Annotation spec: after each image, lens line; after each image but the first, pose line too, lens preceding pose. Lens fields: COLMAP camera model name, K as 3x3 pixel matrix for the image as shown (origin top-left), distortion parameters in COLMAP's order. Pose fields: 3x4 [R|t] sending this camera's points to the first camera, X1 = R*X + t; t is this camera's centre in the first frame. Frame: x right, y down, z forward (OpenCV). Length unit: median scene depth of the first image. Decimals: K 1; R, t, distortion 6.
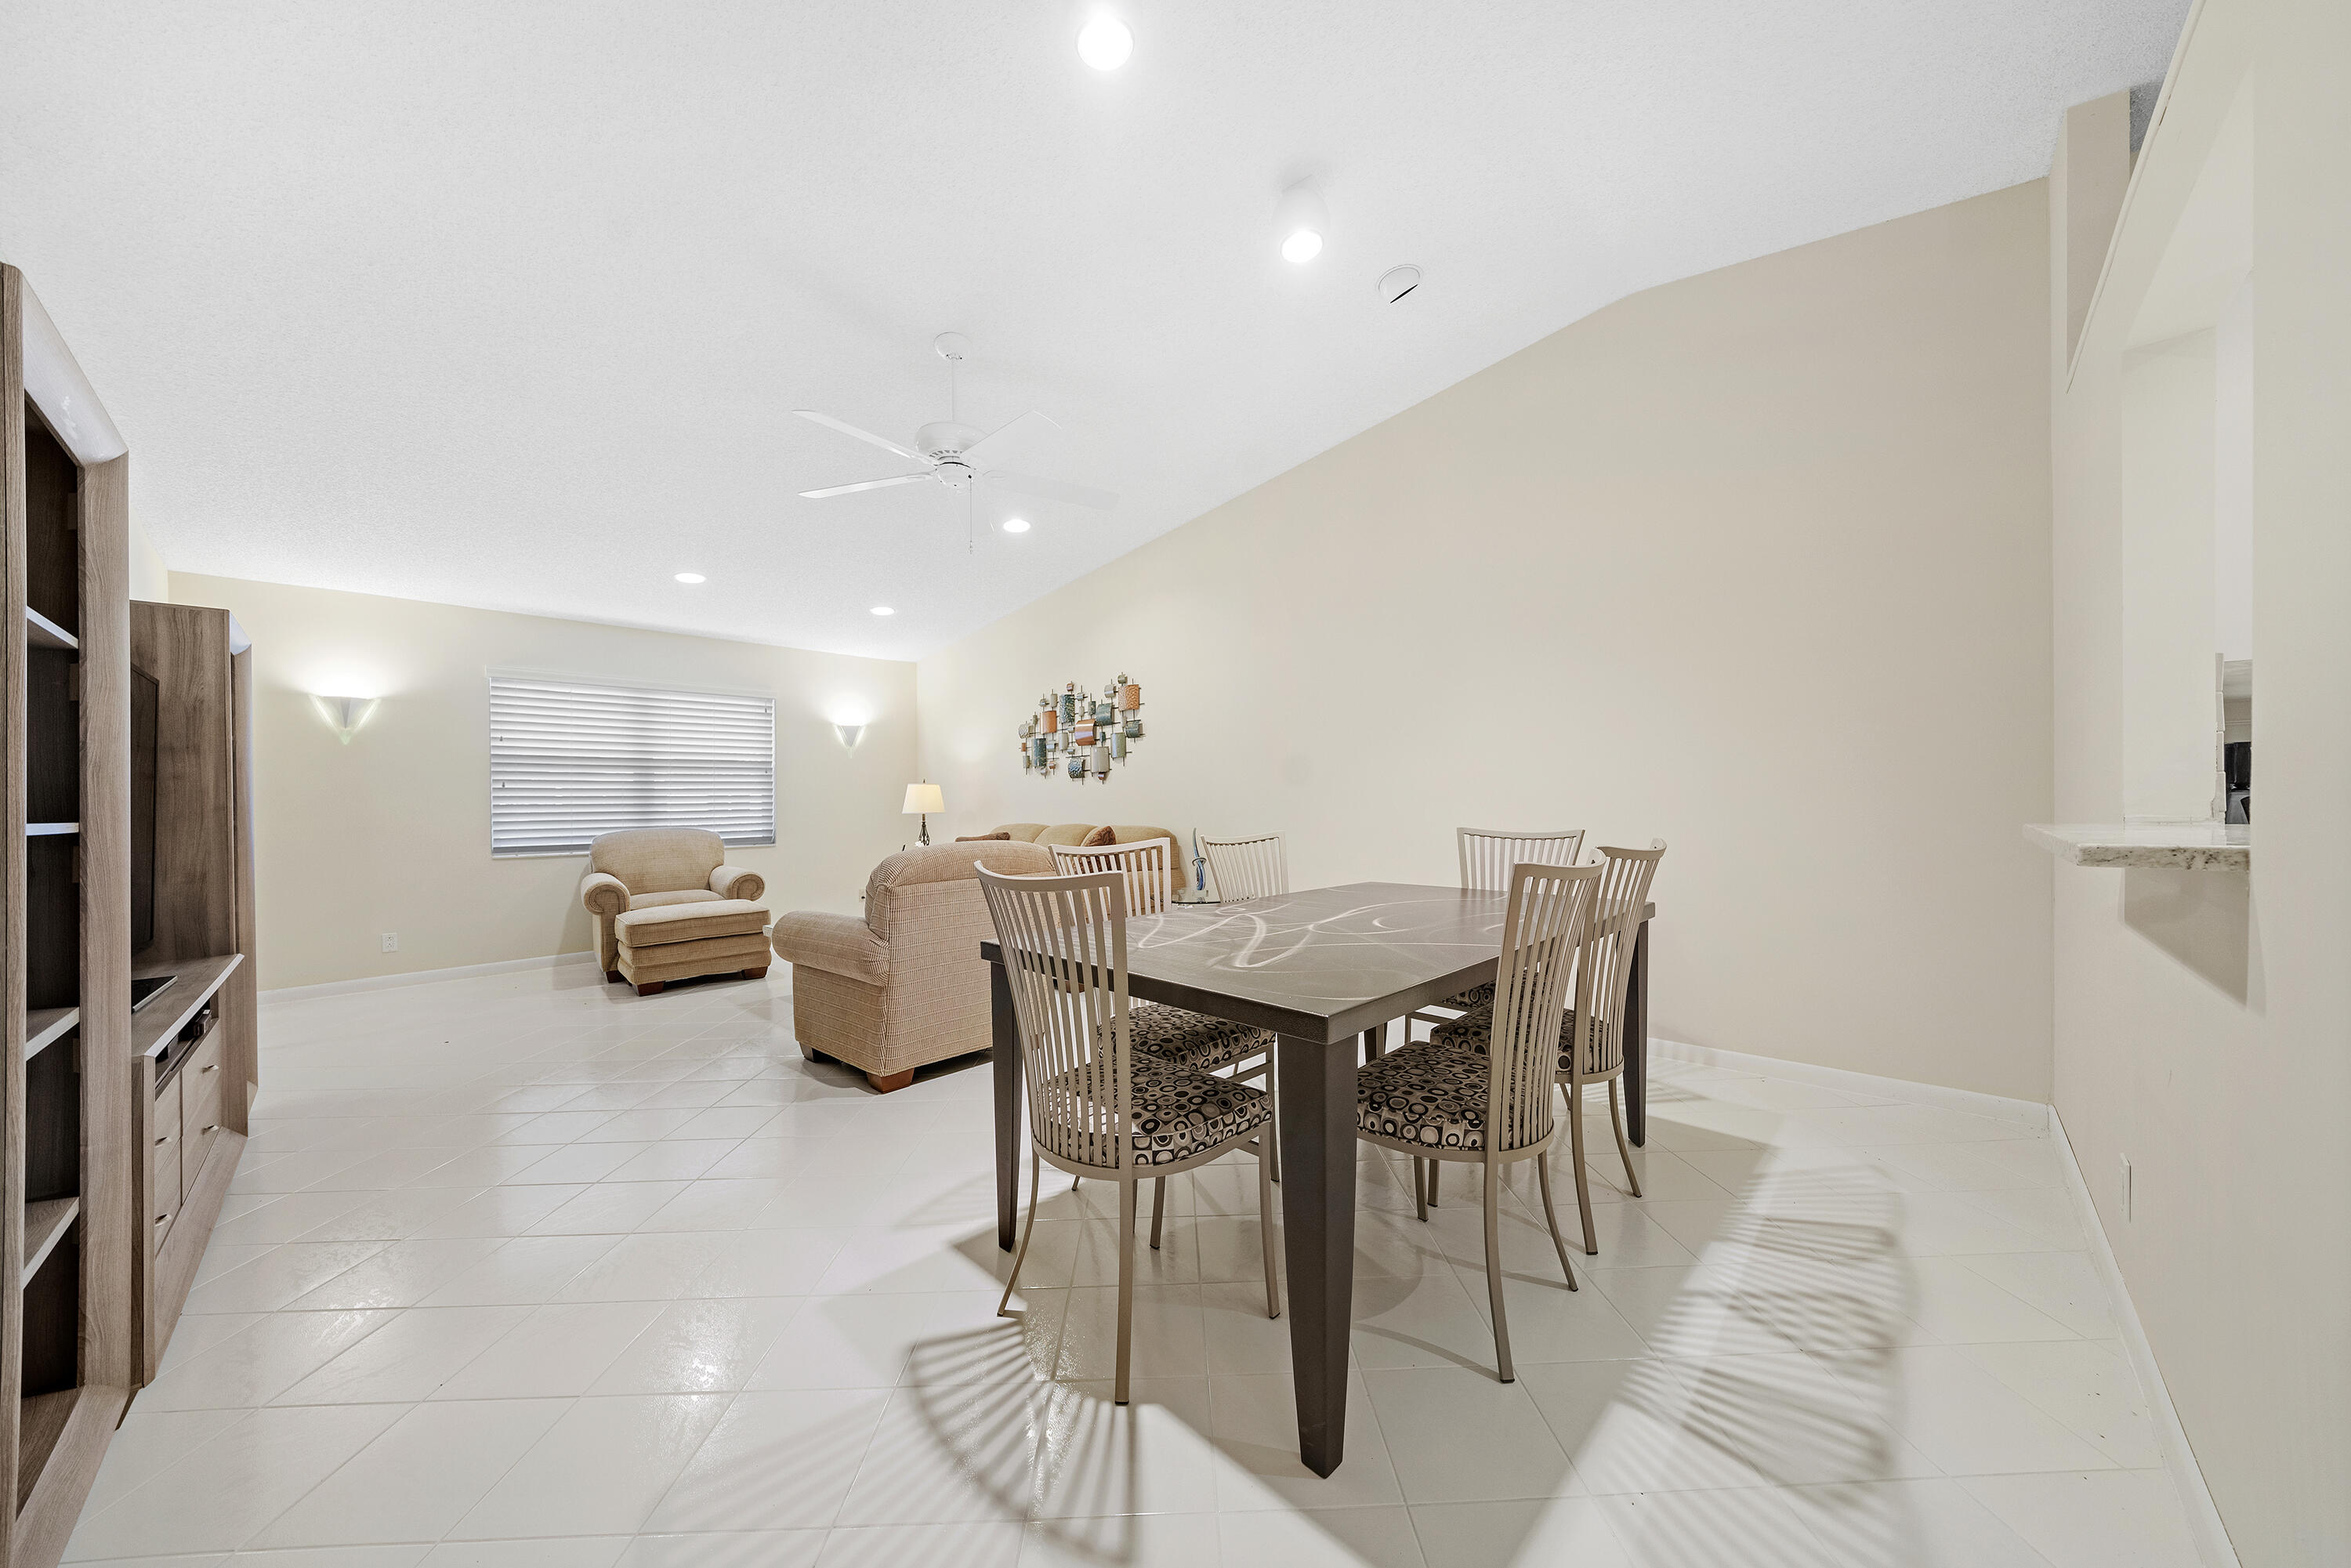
lens RADIAL K [[864.7, 0, 1170.1], [0, 864.7, 811.8], [0, 0, 1]] dist [-0.000613, 0.000000]
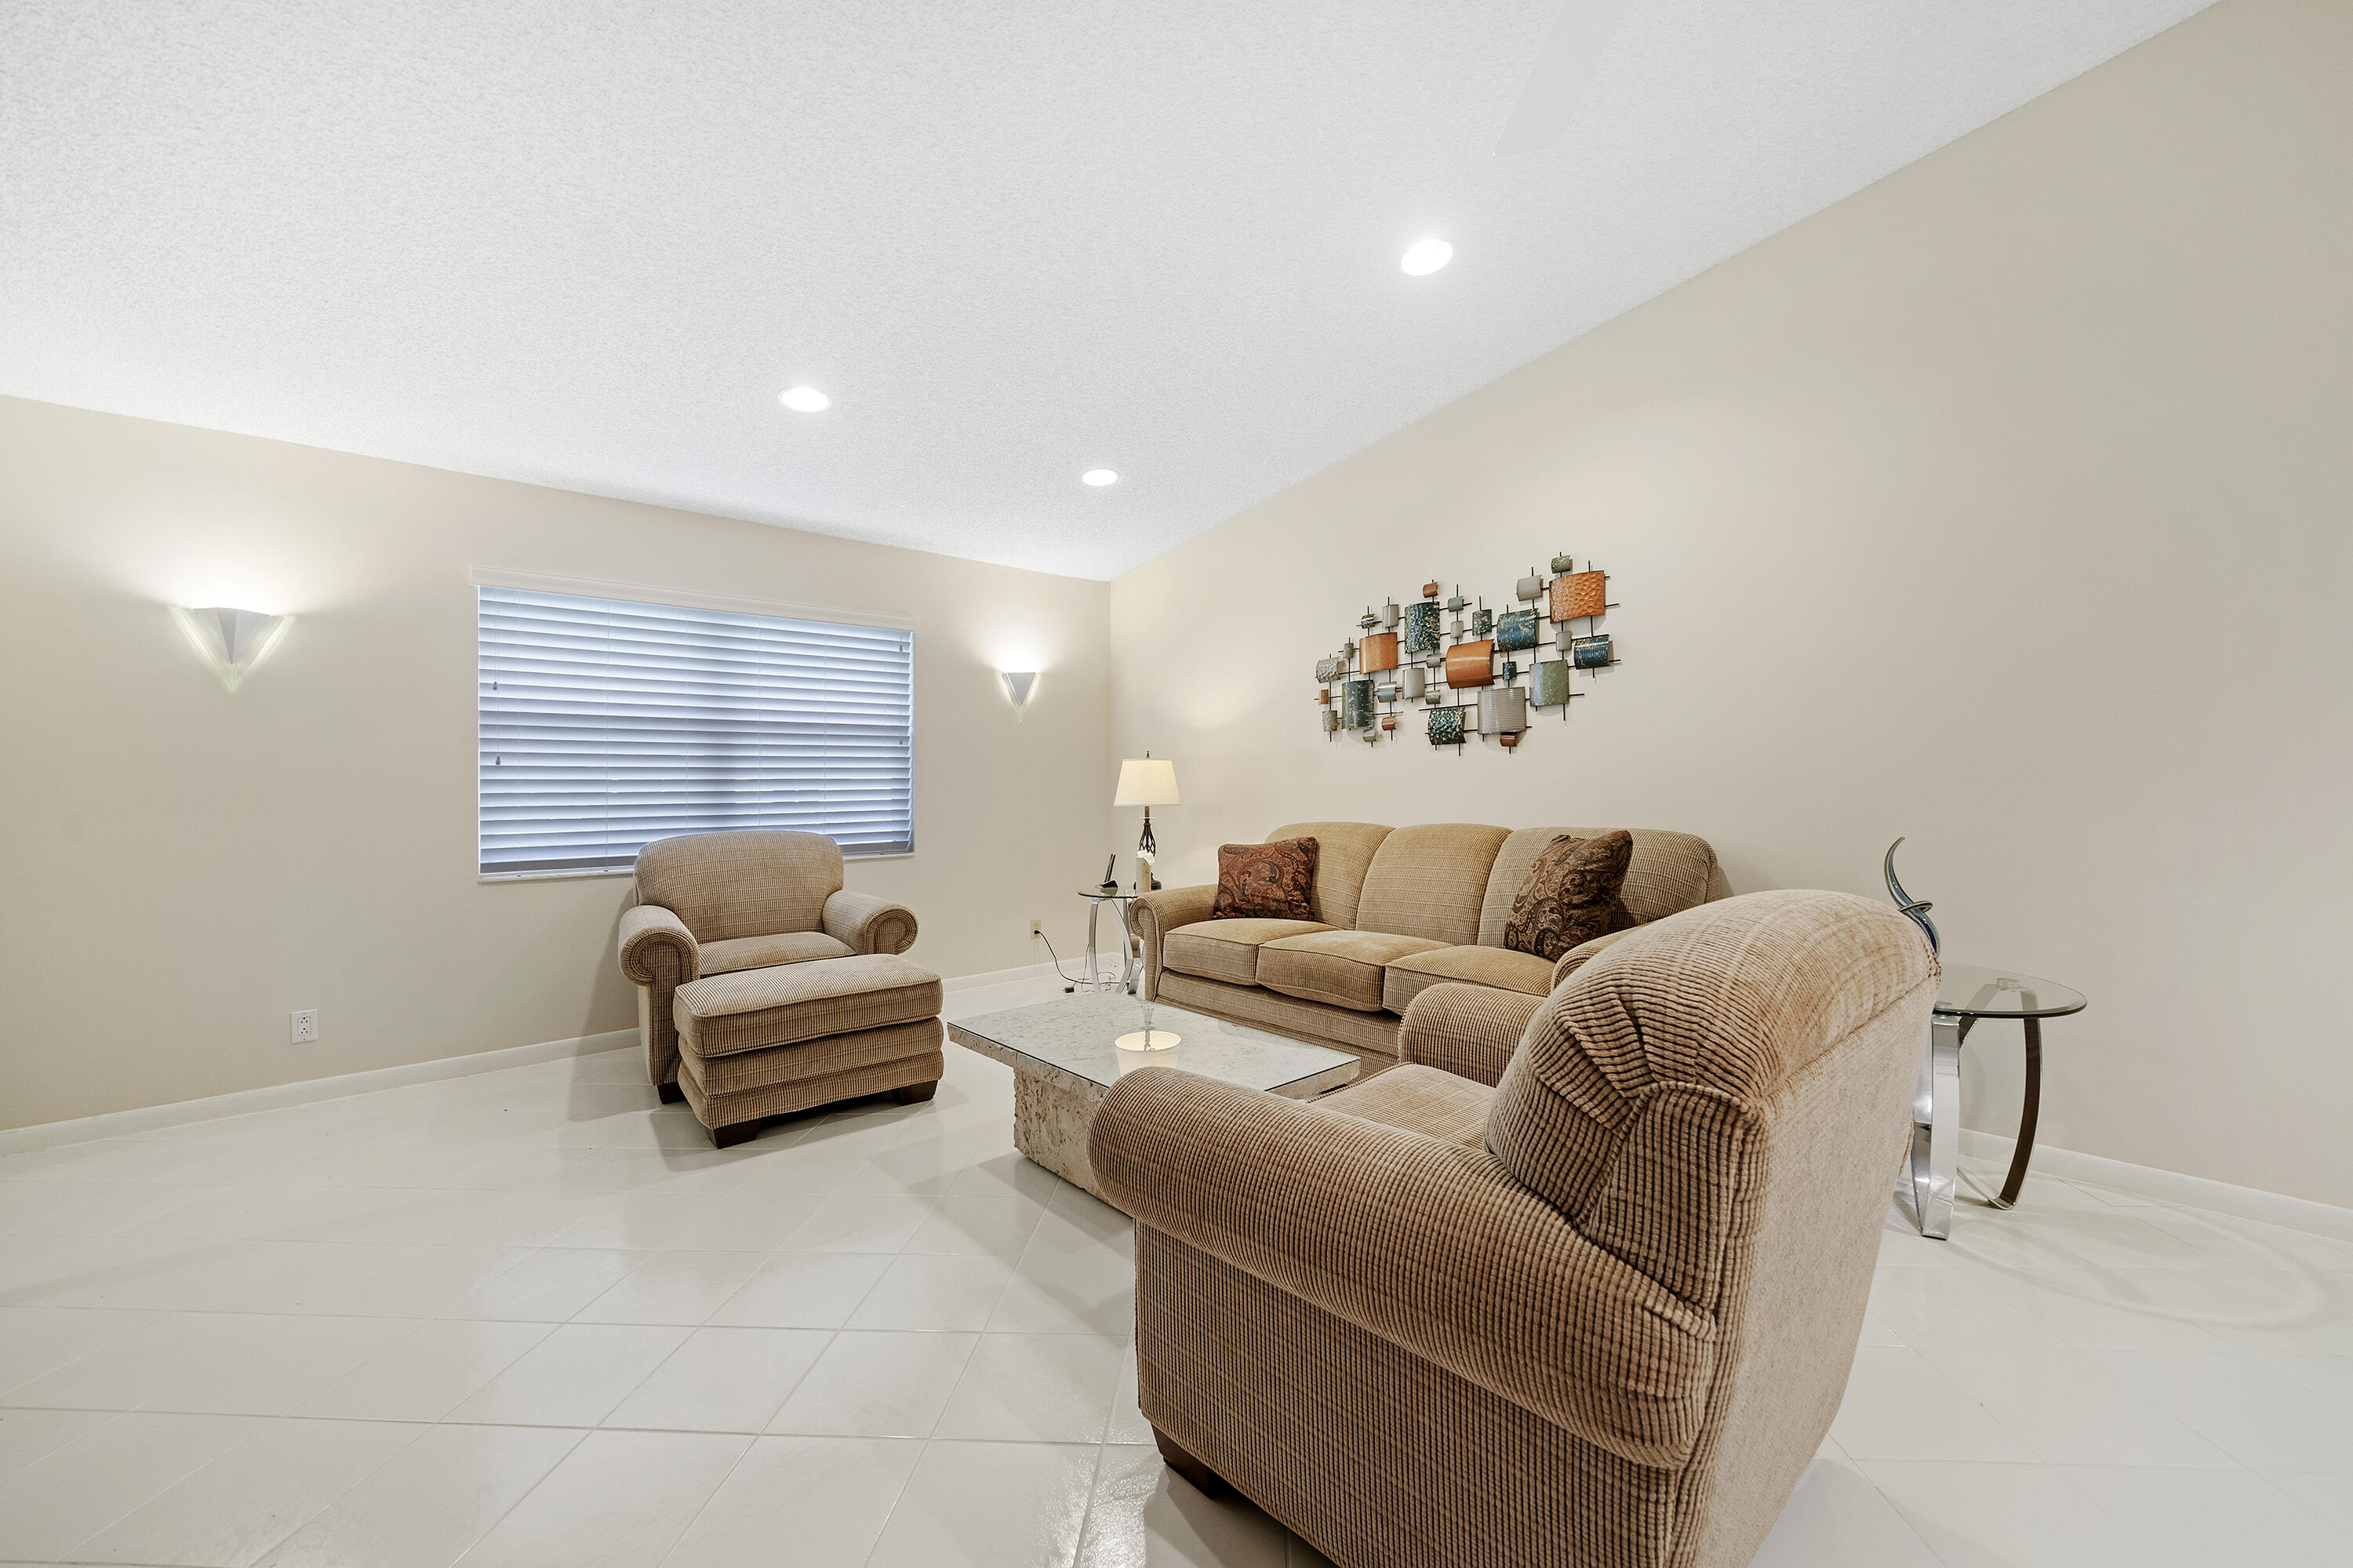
lens RADIAL K [[880.1, 0, 1181.5], [0, 880.1, 783.0], [0, 0, 1]] dist [-0.000251, -0.000125]
pose [[0.998855, -0.003998, -0.047669, -0.259362], [0.002995, 0.999773, -0.021096, -0.001067], [0.047743, 0.020929, 0.998640, 0.402464]]
